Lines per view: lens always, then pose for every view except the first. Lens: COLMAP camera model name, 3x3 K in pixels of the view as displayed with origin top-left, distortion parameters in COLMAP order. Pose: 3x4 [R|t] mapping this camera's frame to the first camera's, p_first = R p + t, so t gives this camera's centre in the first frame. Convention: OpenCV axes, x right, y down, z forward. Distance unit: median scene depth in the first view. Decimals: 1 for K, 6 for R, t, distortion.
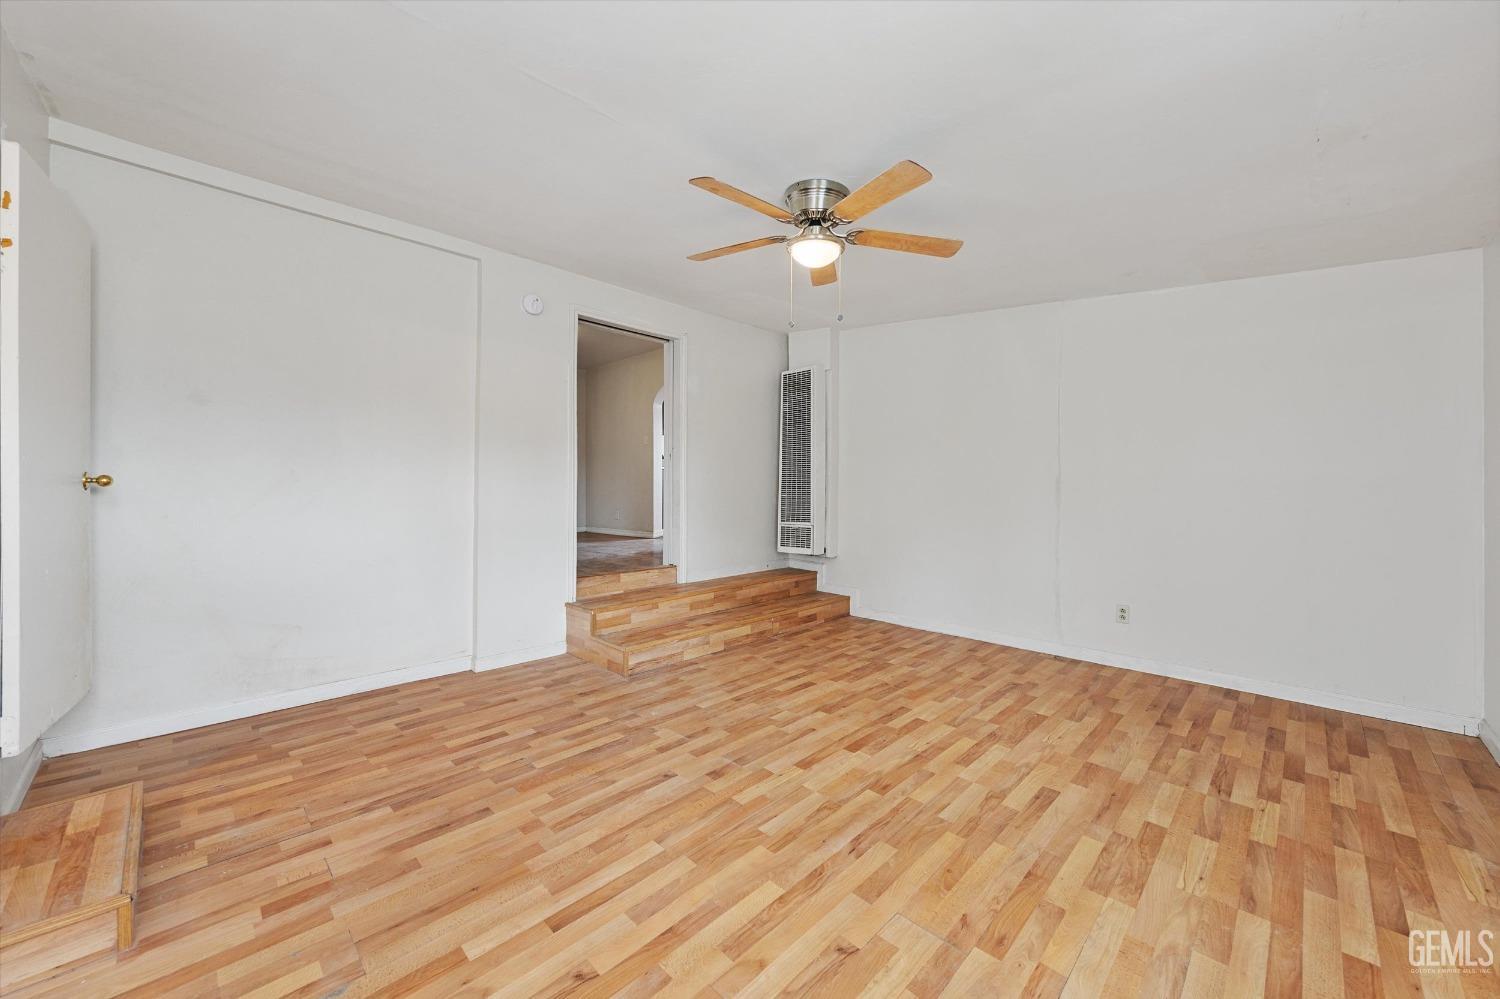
lens RADIAL K [[568.9, 0, 756.3], [0, 568.9, 495.8], [0, 0, 1]] dist [0.005424, 0.000084]
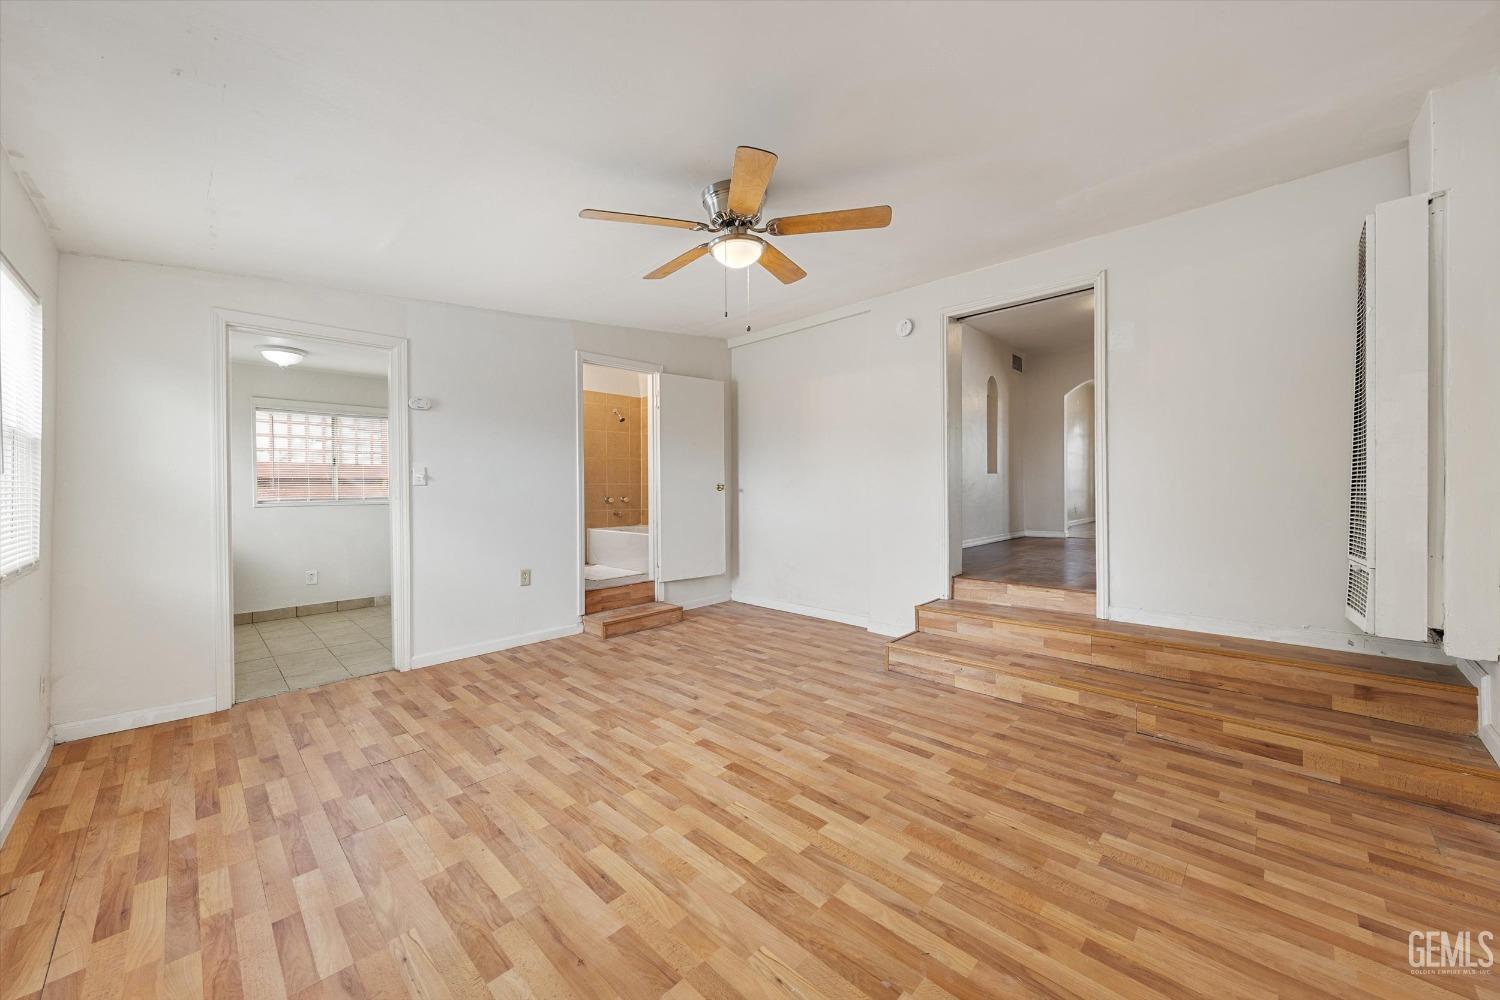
lens RADIAL K [[558.6, 0, 750.0], [0, 558.6, 500.0], [0, 0, 1]] dist [0.009465, -0.000302]
pose [[-0.007988, 0.019256, -0.999783, 1.075225], [-0.005089, 0.999801, 0.019297, -0.016056], [0.999955, 0.005242, -0.007889, 1.022420]]
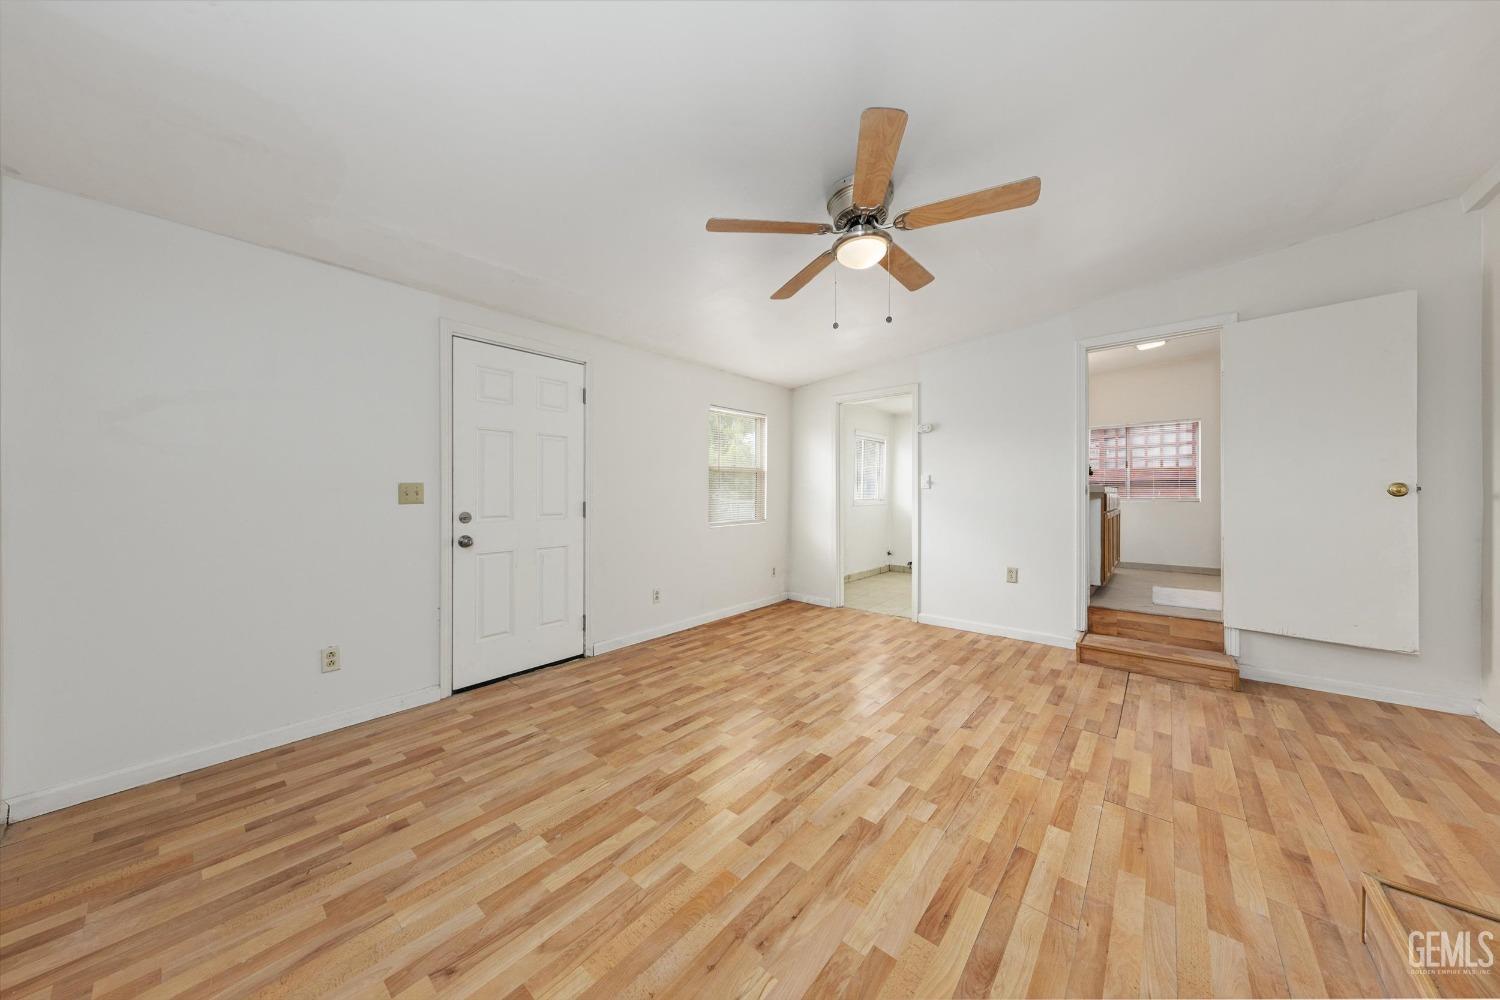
lens RADIAL K [[478.9, 0, 750.0], [0, 478.9, 500.0], [0, 0, 1]] dist [0.005994, 0.000025]
pose [[-0.998253, 0.000280, -0.059081, 0.341207], [-0.001295, 0.999645, 0.026612, -0.027033], [0.059068, 0.026642, -0.997898, 1.795717]]
